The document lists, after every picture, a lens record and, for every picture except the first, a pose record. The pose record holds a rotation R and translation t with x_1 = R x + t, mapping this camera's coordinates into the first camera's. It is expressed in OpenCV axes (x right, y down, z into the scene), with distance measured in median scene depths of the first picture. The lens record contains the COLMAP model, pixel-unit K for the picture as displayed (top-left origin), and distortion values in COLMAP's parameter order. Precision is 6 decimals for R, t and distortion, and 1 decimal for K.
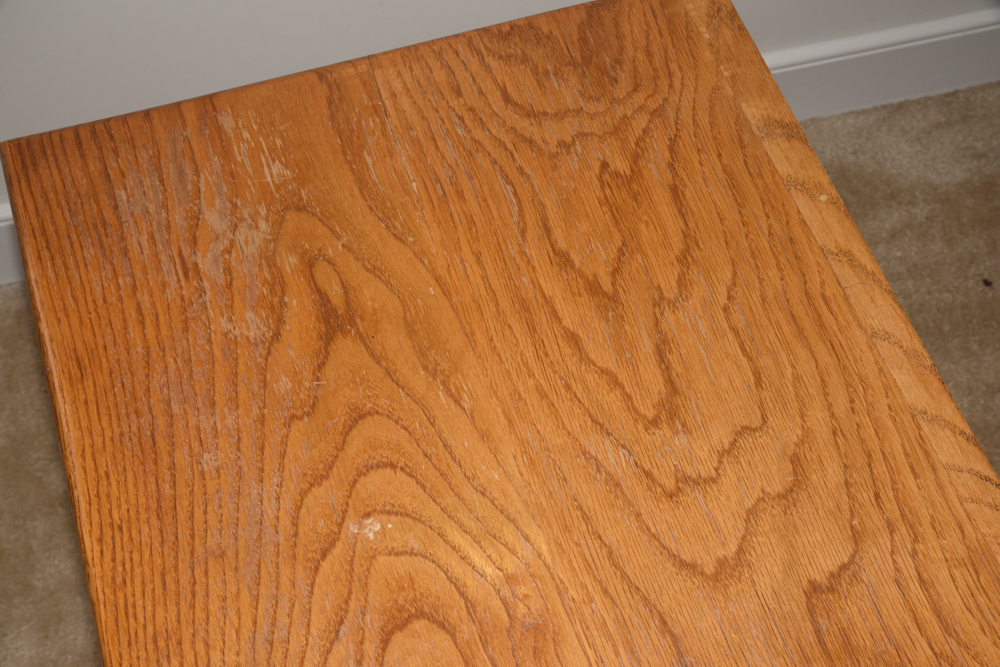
lens RADIAL K [[1481.4, 0, 500.8], [0, 1481.4, 335.0], [0, 0, 1]] dist [0.063340, 0.000000]
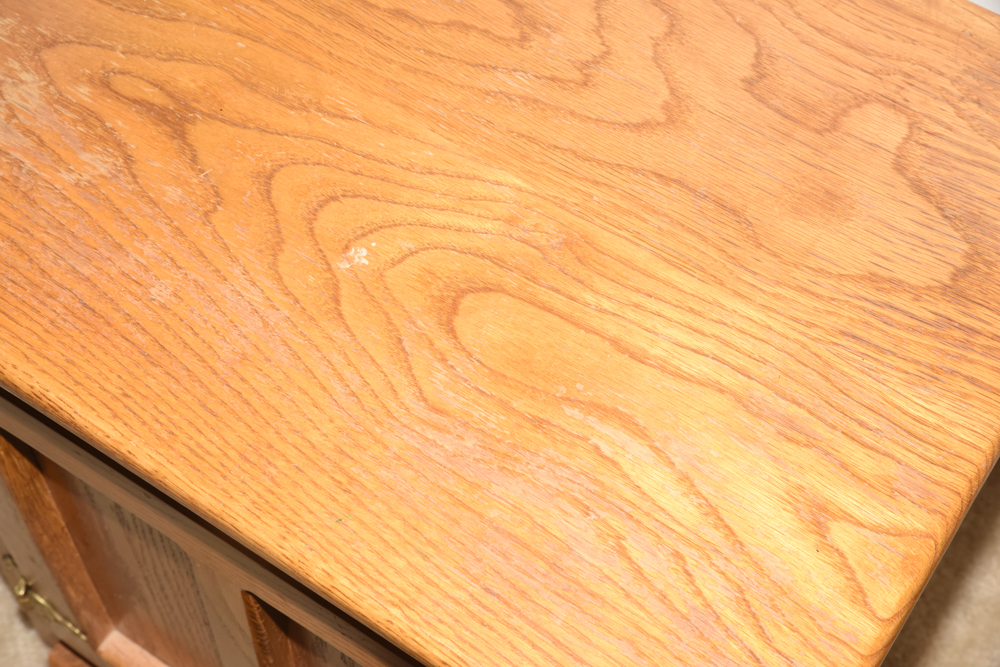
lens RADIAL K [[1586.4, 0, 500.3], [0, 1586.4, 342.5], [0, 0, 1]] dist [0.083371, 0.000000]
pose [[0.789635, -0.513284, 0.336179, -0.366453], [0.512218, 0.853086, 0.099383, 0.118189], [-0.337801, 0.093721, 0.936540, 0.038465]]
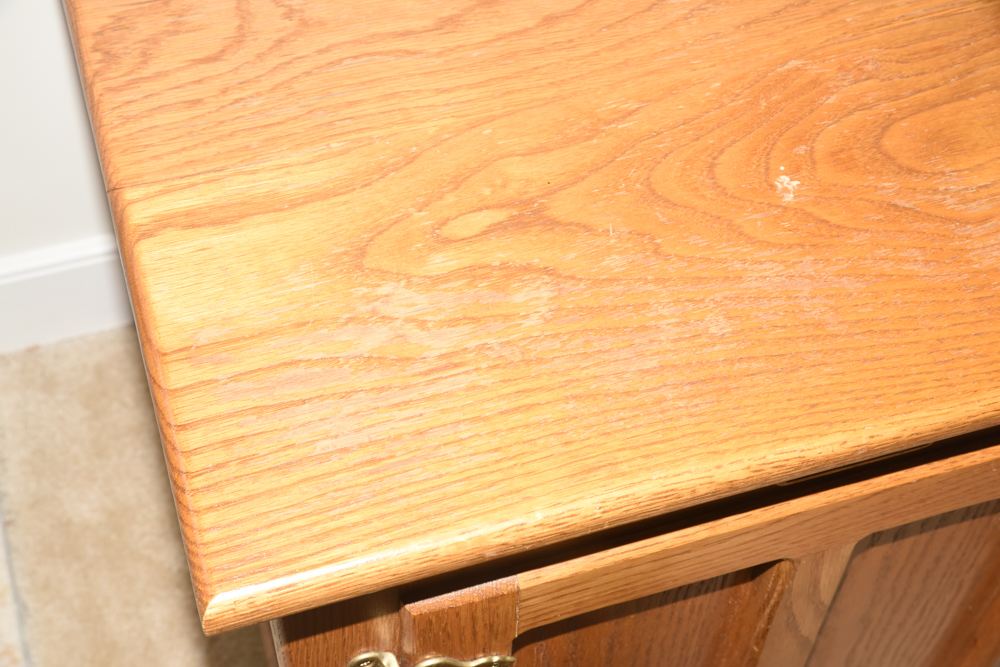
lens RADIAL K [[1586.4, 0, 494.2], [0, 1586.4, 337.2], [0, 0, 1]] dist [0.083371, 0.000000]
pose [[0.017179, -0.818408, 0.574381, -0.719546], [0.843404, 0.320399, 0.431295, -0.411988], [-0.537006, 0.477026, 0.695752, 0.428993]]
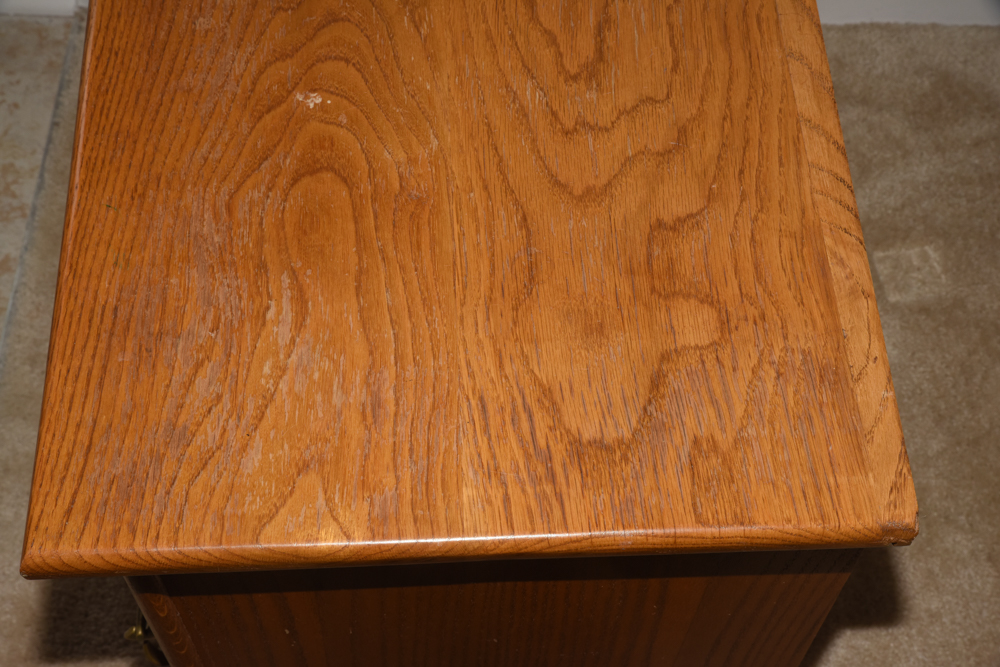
lens RADIAL K [[1541.1, 0, 497.9], [0, 1541.1, 337.0], [0, 0, 1]] dist [0.083405, 0.000000]
pose [[0.962391, 0.235279, -0.135818, 0.257383], [-0.235136, 0.971808, 0.017327, 0.248658], [0.136065, 0.015261, 0.990582, -0.195701]]
